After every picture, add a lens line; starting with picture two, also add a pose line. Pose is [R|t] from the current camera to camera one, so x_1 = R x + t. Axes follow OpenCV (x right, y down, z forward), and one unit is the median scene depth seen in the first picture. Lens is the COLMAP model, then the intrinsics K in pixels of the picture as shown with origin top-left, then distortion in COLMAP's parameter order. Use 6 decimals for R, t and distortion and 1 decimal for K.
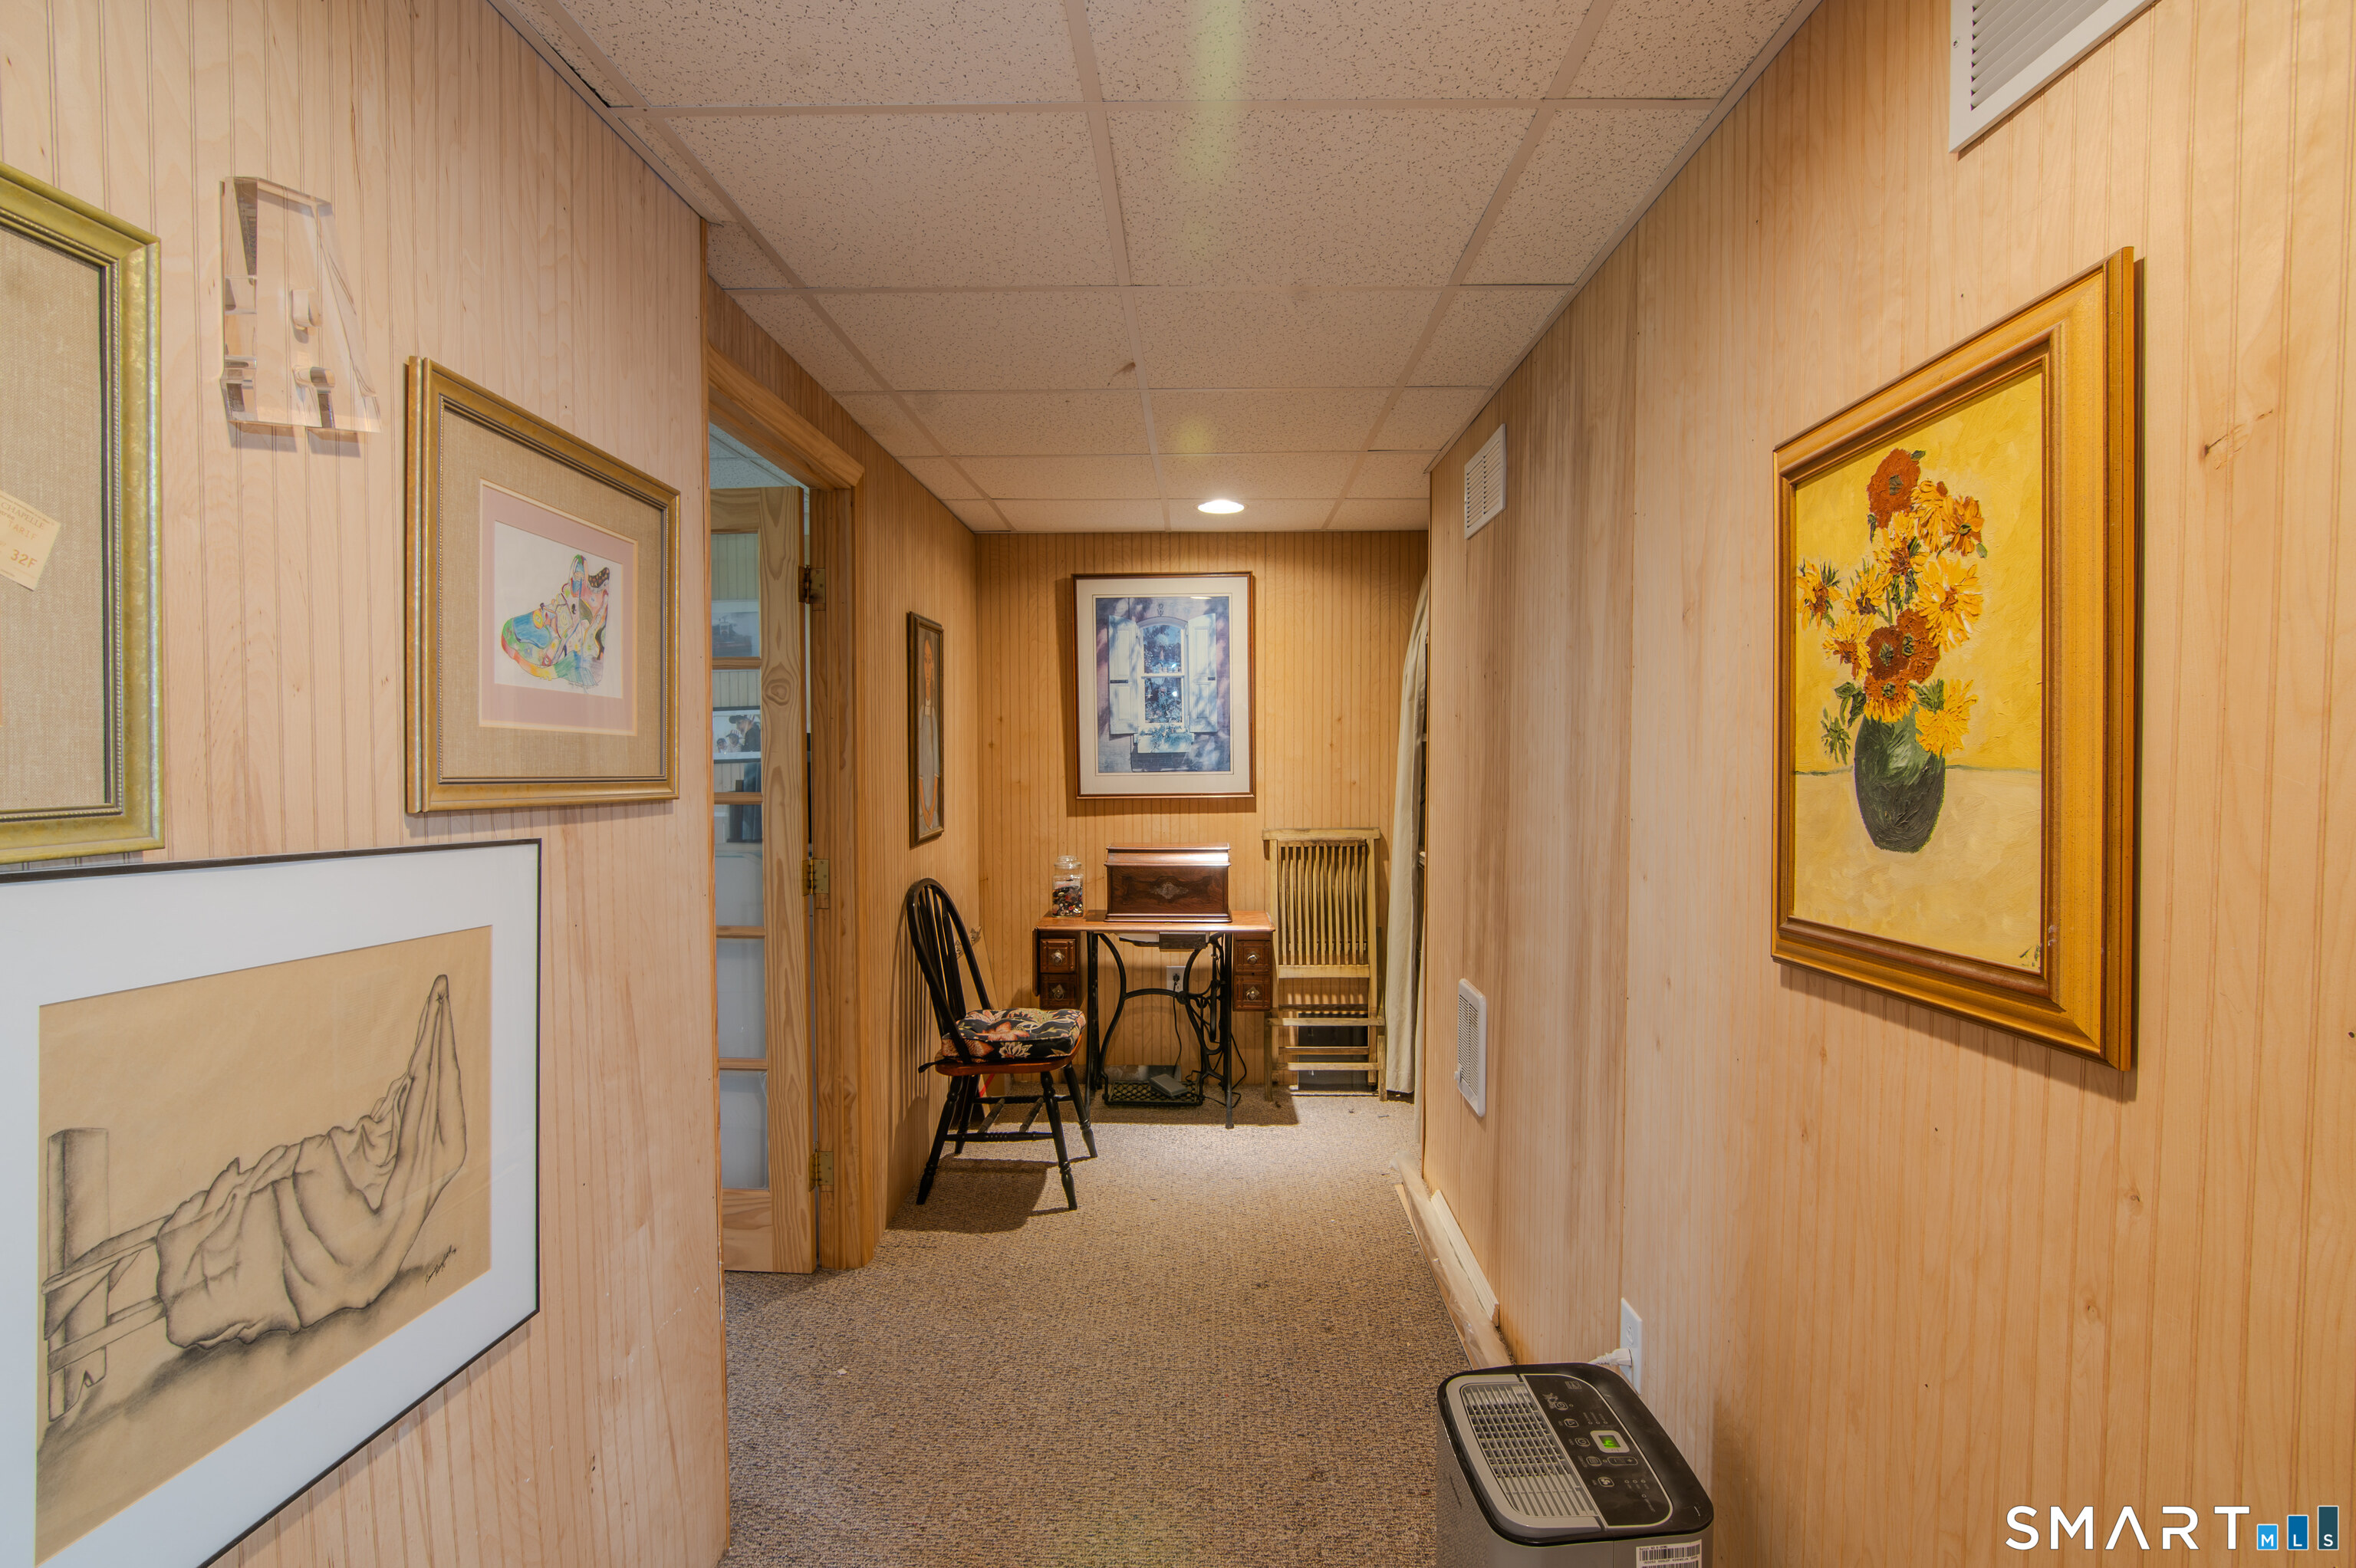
lens RADIAL K [[1155.9, 0, 1175.6], [0, 1155.9, 781.9], [0, 0, 1]] dist [-0.030470, 0.003929]
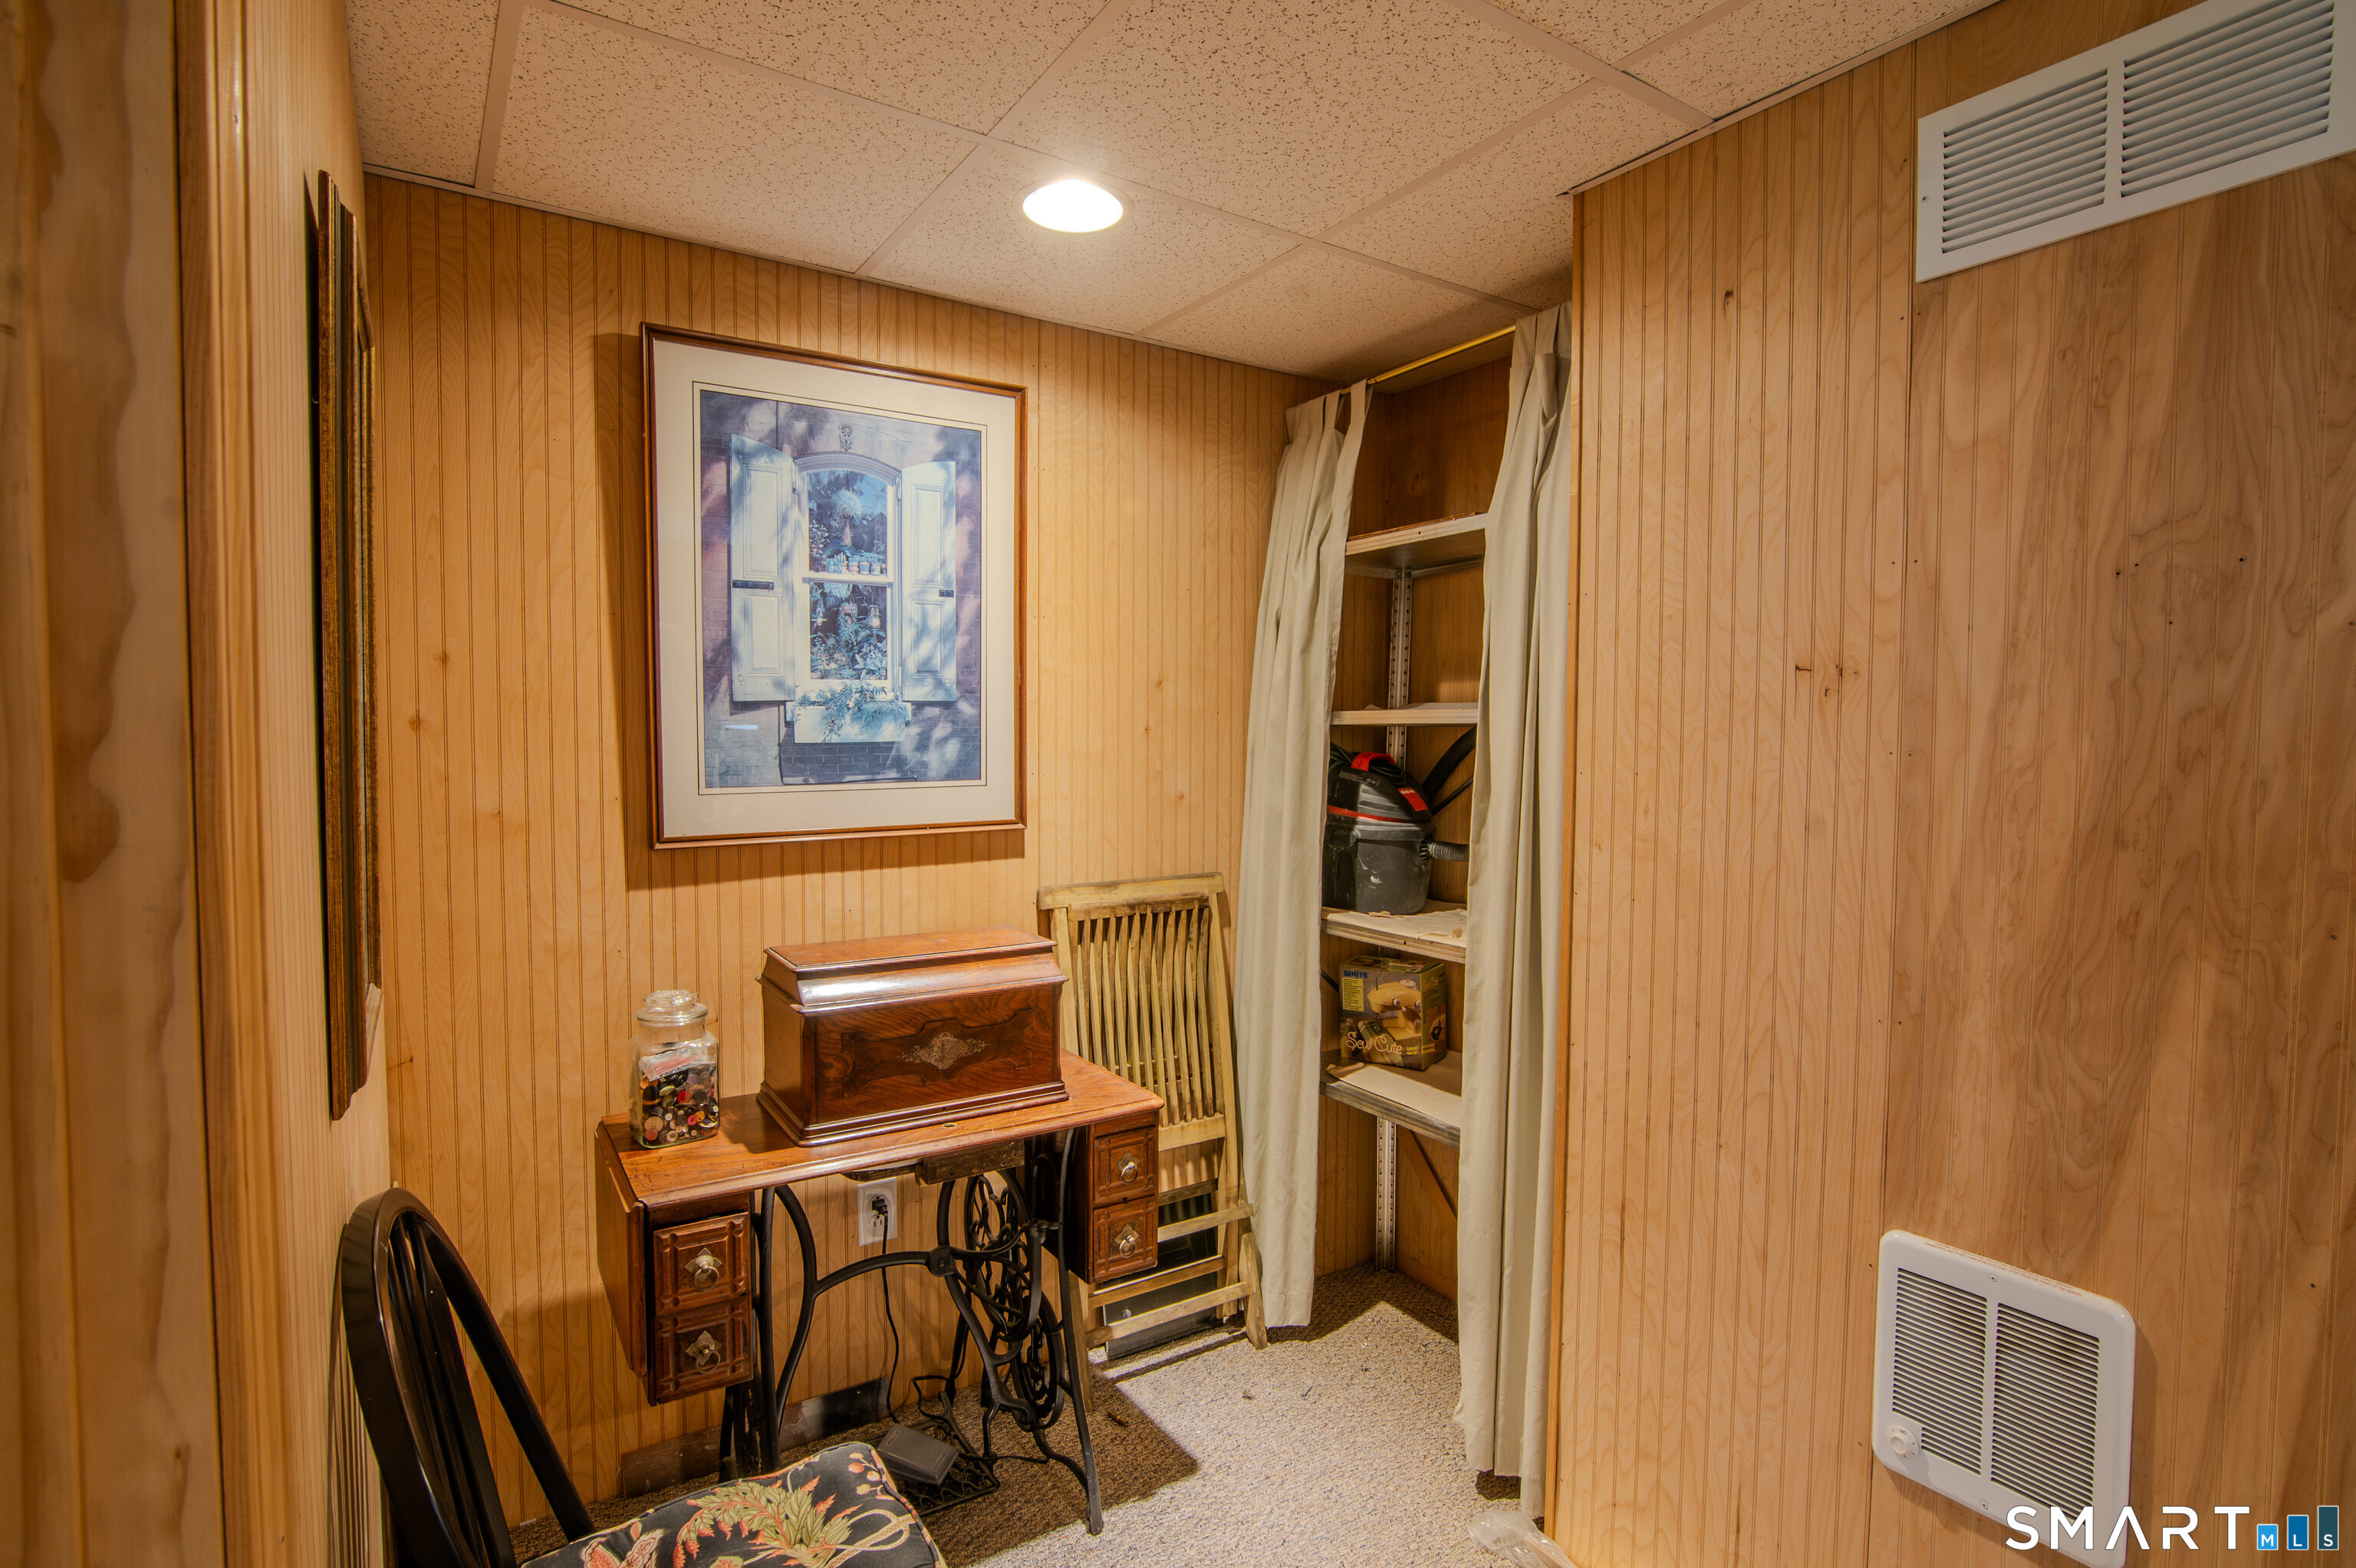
lens RADIAL K [[1155.9, 0, 1195.6], [0, 1155.9, 787.3], [0, 0, 1]] dist [-0.030470, 0.003929]
pose [[0.823372, -0.020152, 0.567144, -0.163613], [0.012025, 0.999764, 0.018066, -0.013928], [-0.567374, -0.008055, 0.823421, 0.533333]]
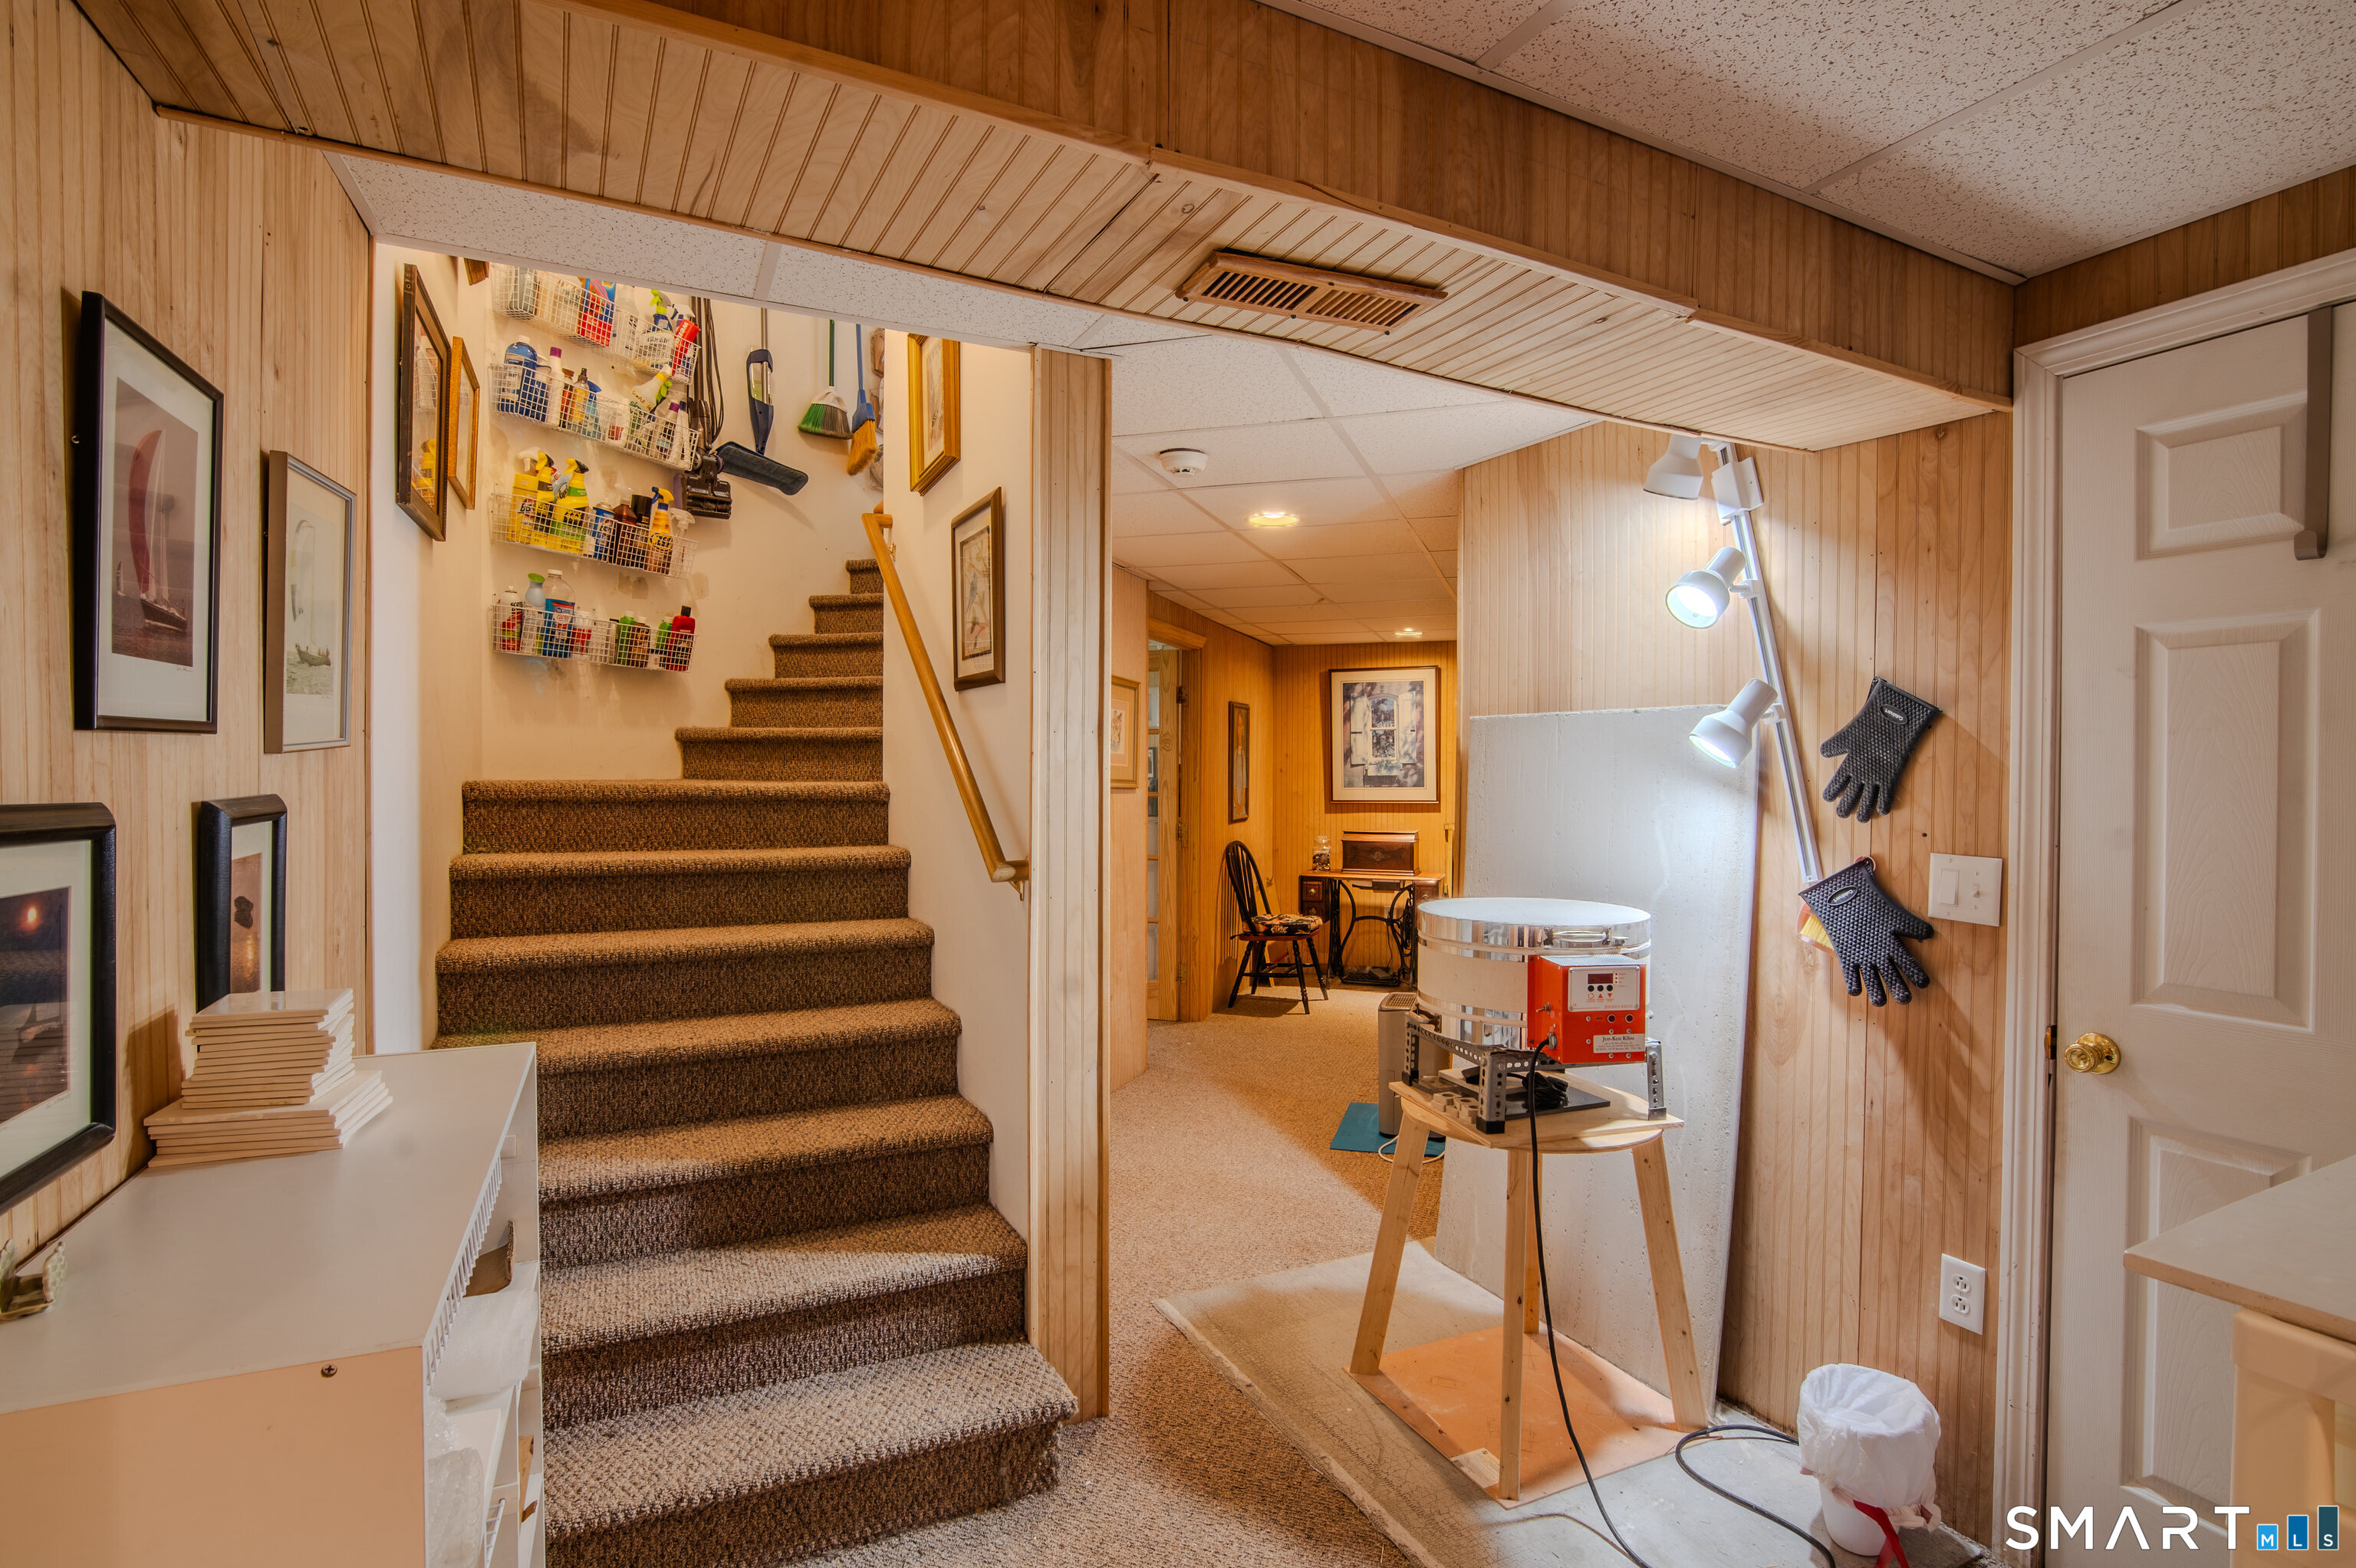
lens RADIAL K [[1155.9, 0, 1184.1], [0, 1155.9, 784.4], [0, 0, 1]] dist [-0.030470, 0.003929]
pose [[0.956932, 0.010116, -0.290136, 0.197533], [-0.015811, 0.999725, -0.017290, 0.020522], [0.289882, 0.021133, 0.956829, -0.664624]]
